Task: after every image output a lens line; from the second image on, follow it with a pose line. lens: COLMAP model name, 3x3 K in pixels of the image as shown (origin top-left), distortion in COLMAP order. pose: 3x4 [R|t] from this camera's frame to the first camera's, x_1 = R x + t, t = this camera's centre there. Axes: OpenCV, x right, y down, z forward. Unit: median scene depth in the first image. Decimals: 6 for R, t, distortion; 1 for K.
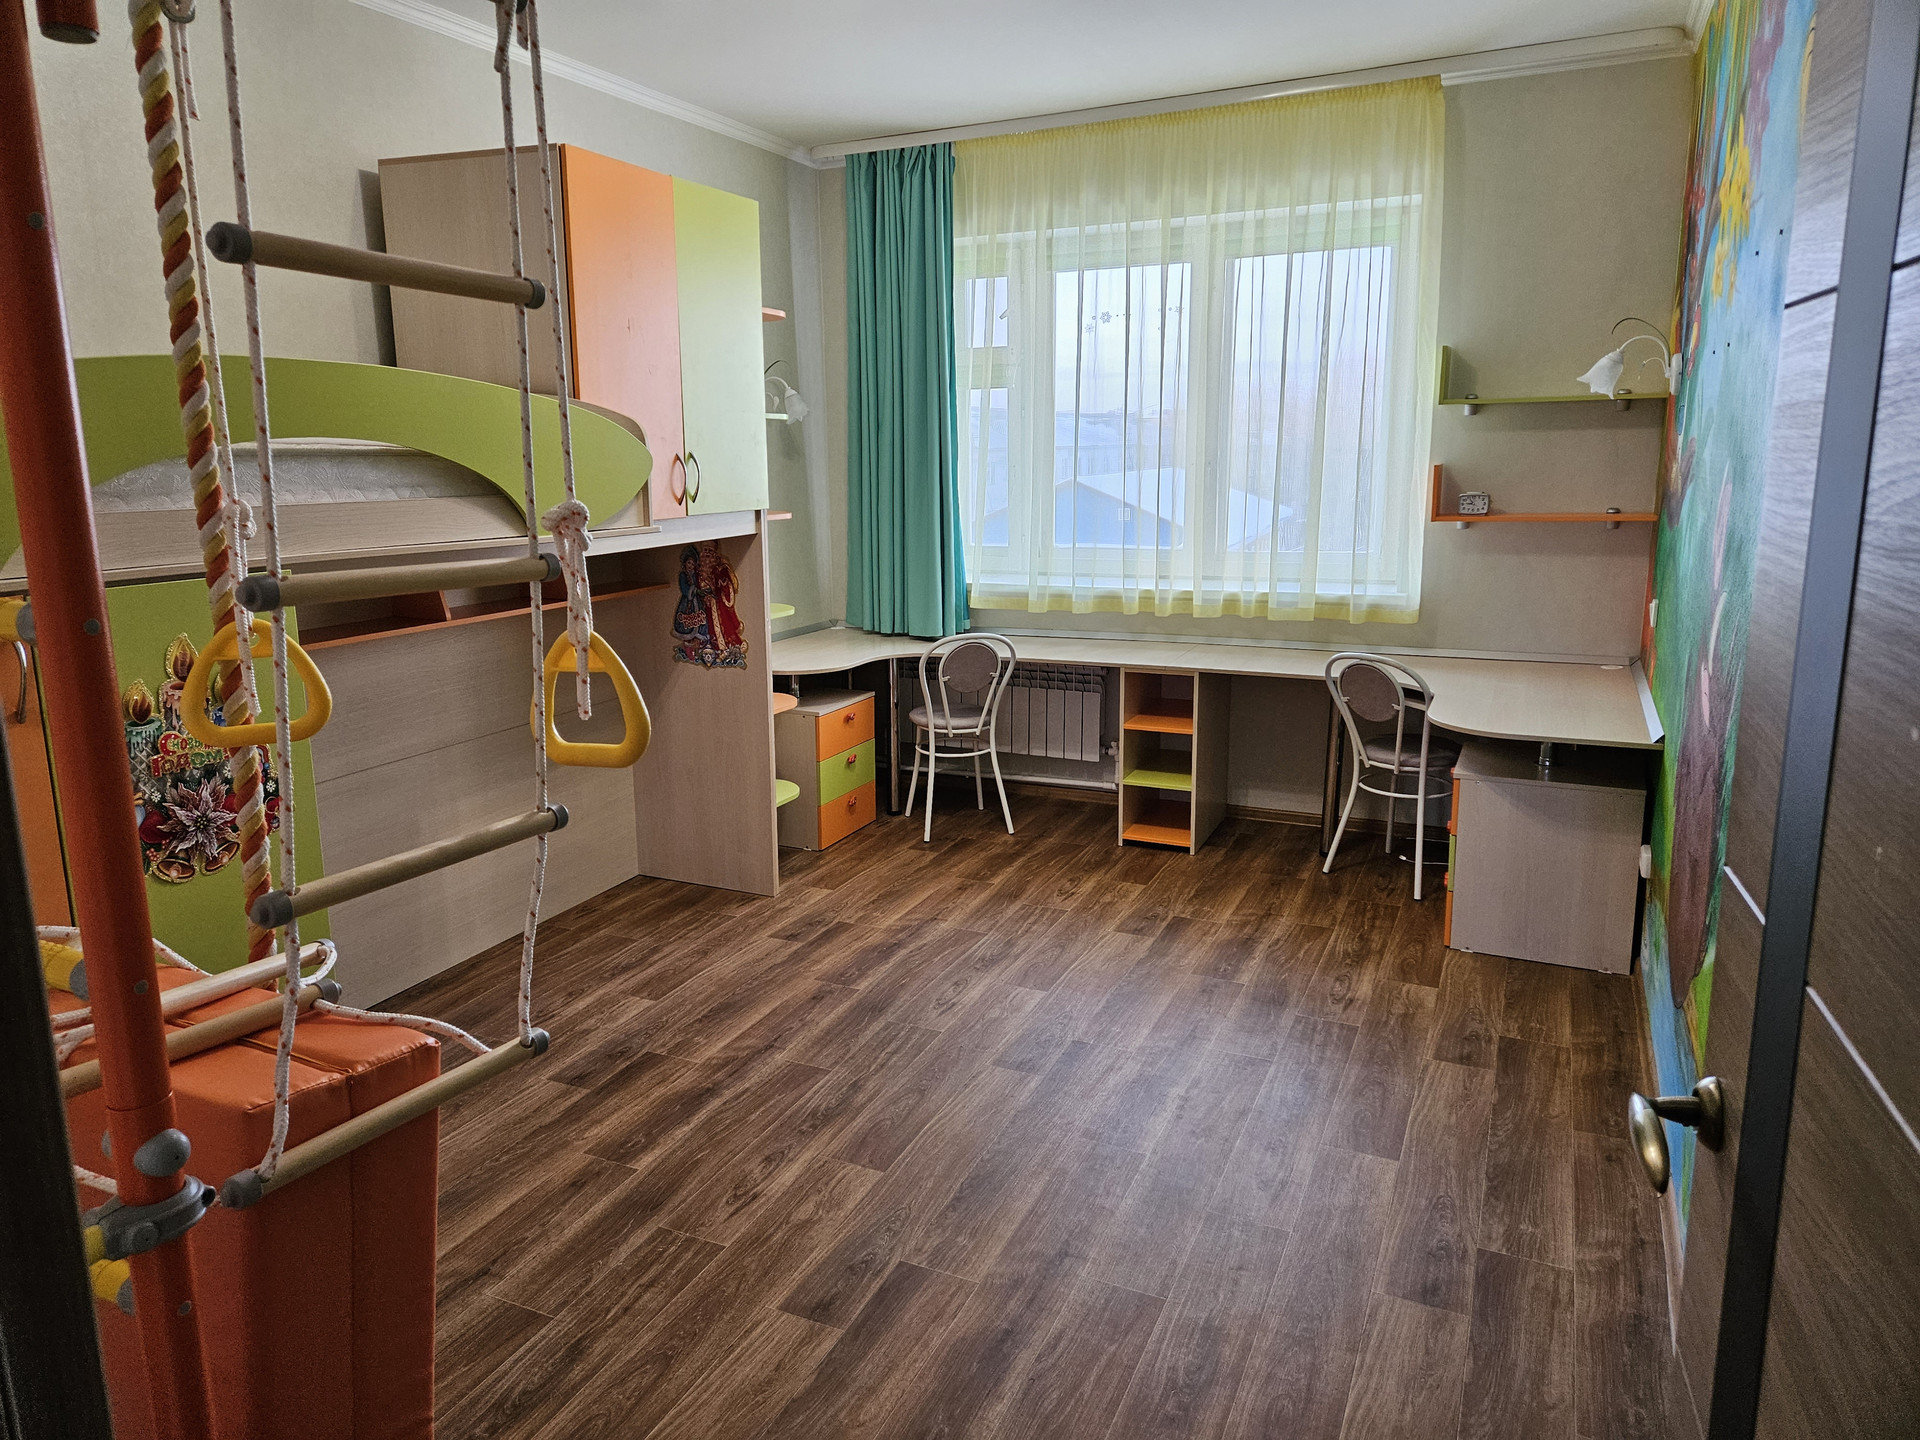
lens RADIAL K [[1285.6, 0, 938.6], [0, 1285.6, 678.0], [0, 0, 1]] dist [0.079185, -0.060305]
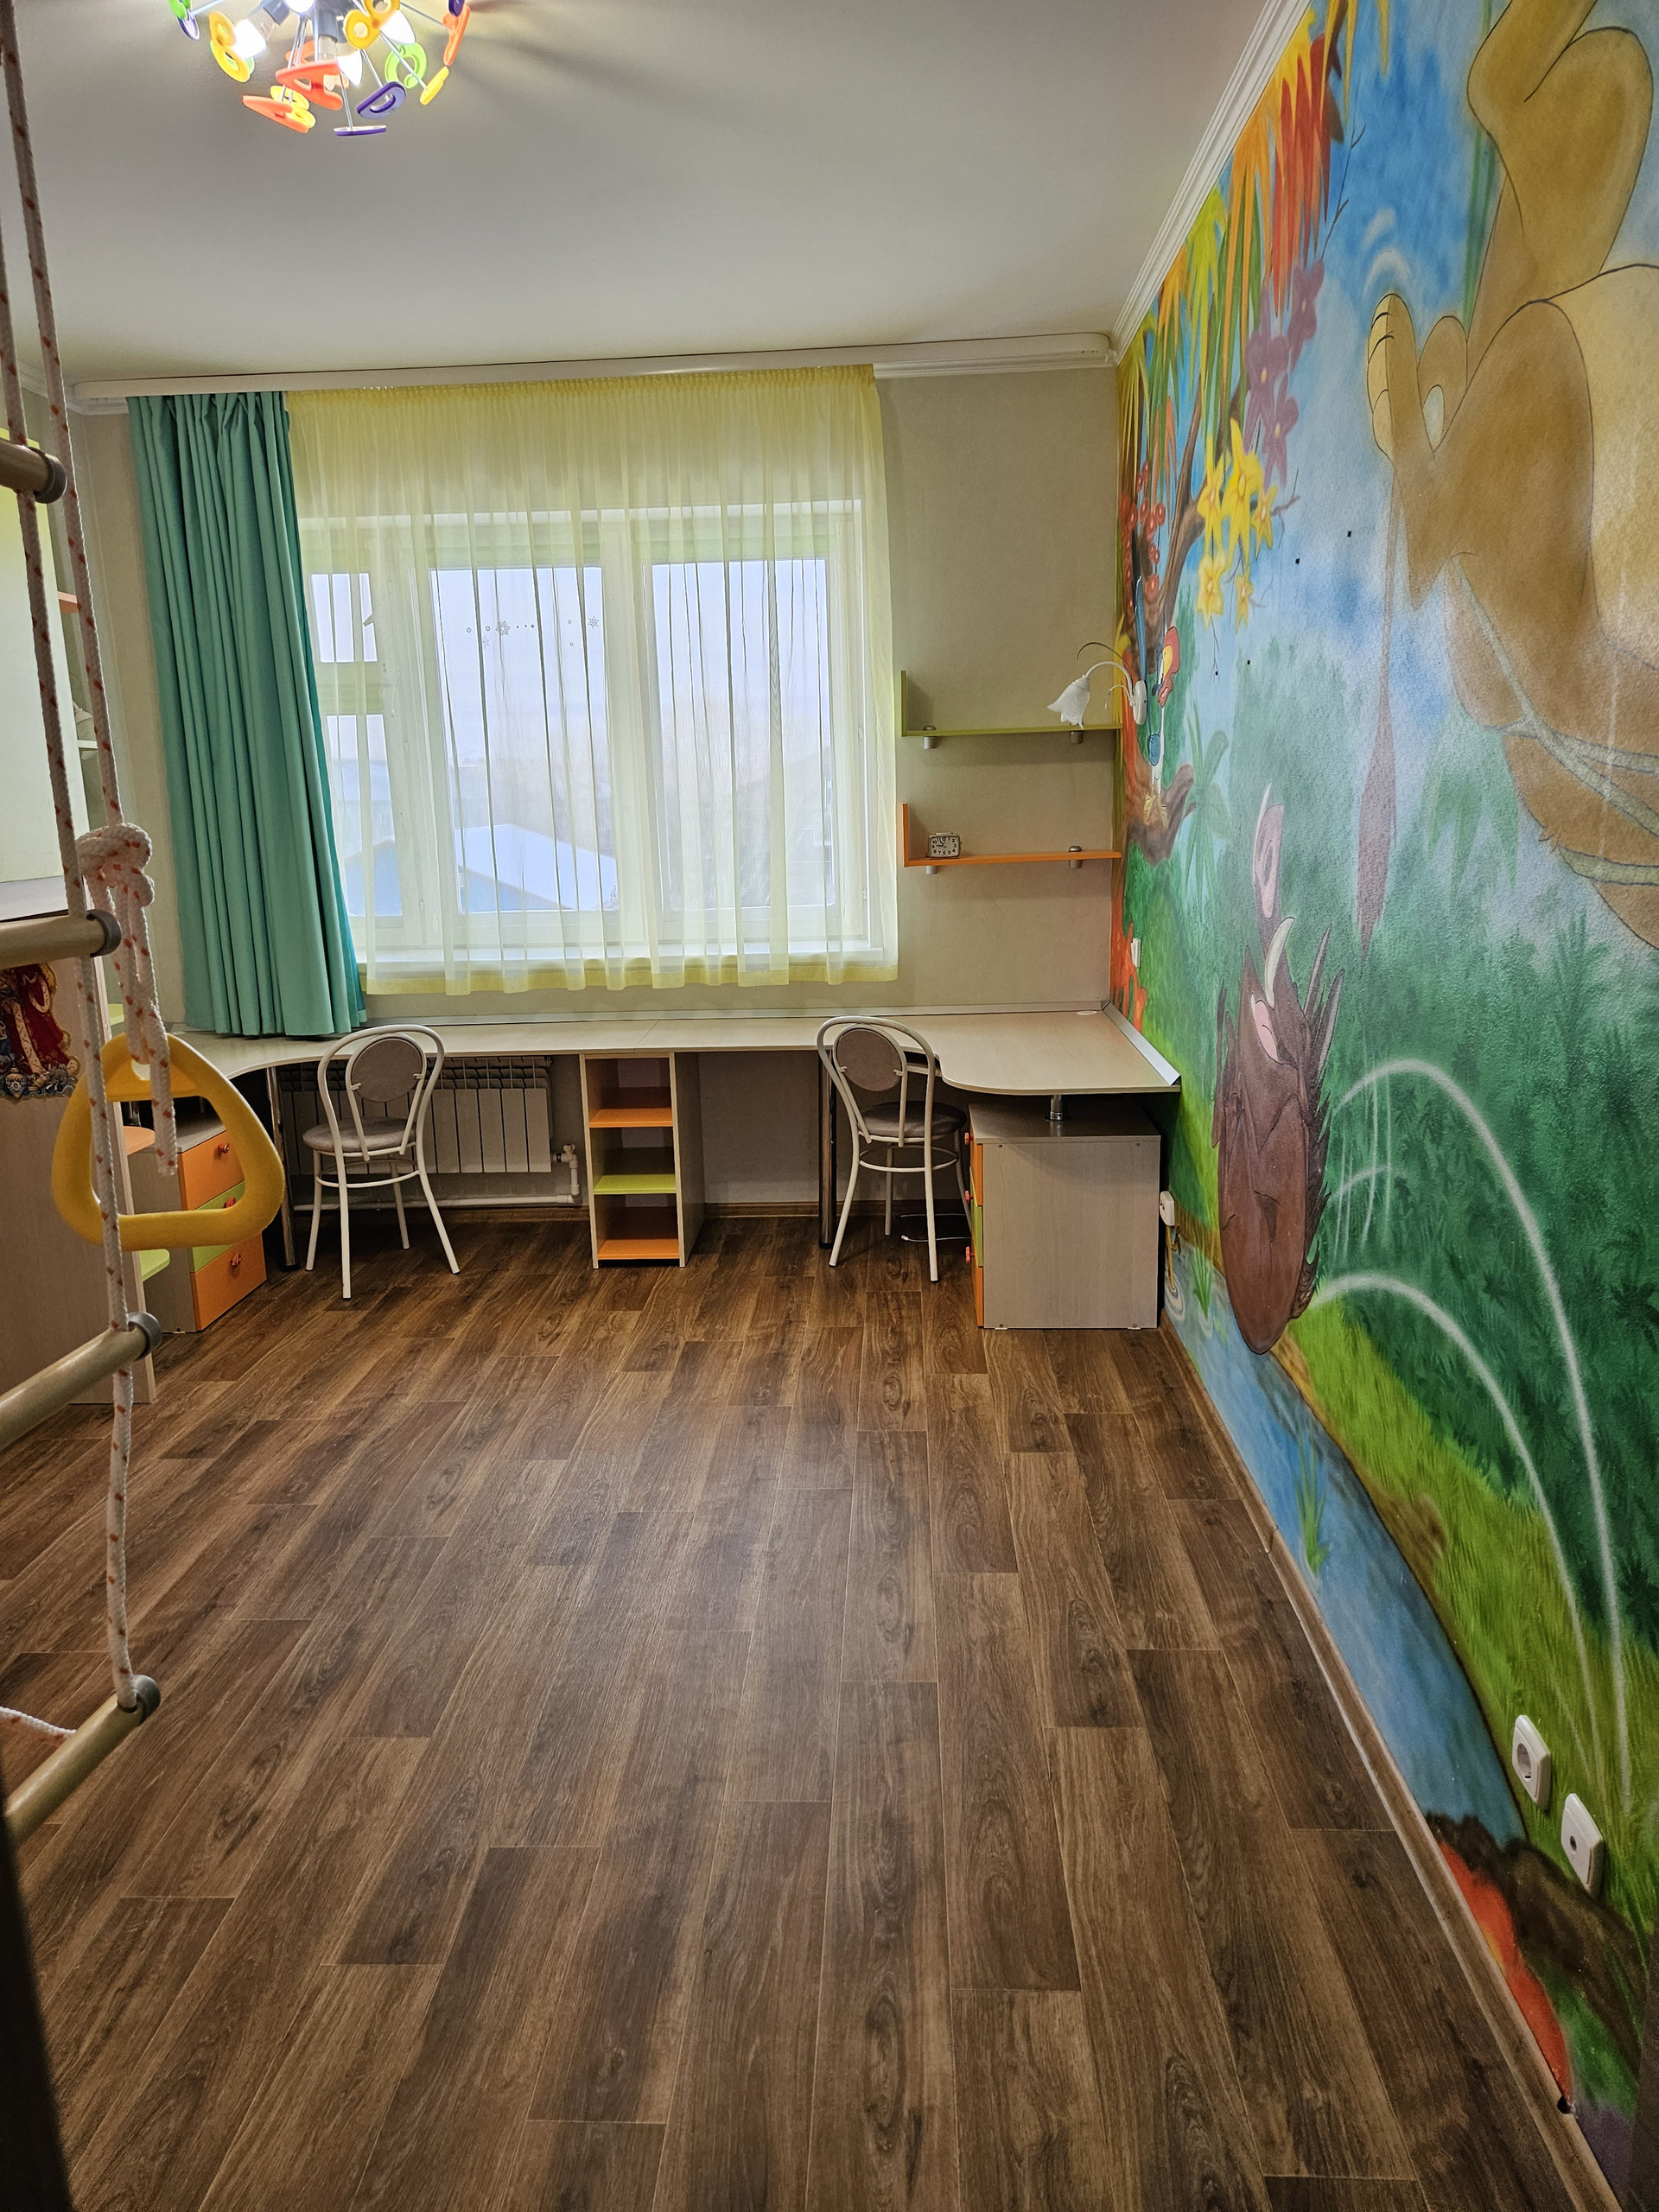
lens RADIAL K [[1481.1, 0, 824.7], [0, 1481.1, 1092.1], [0, 0, 1]] dist [0.079185, -0.060305]
pose [[0.923589, -0.090680, 0.372506, -0.082785], [0.084907, 0.995878, 0.031912, -0.001460], [-0.373864, 0.002154, 0.927481, 0.067951]]
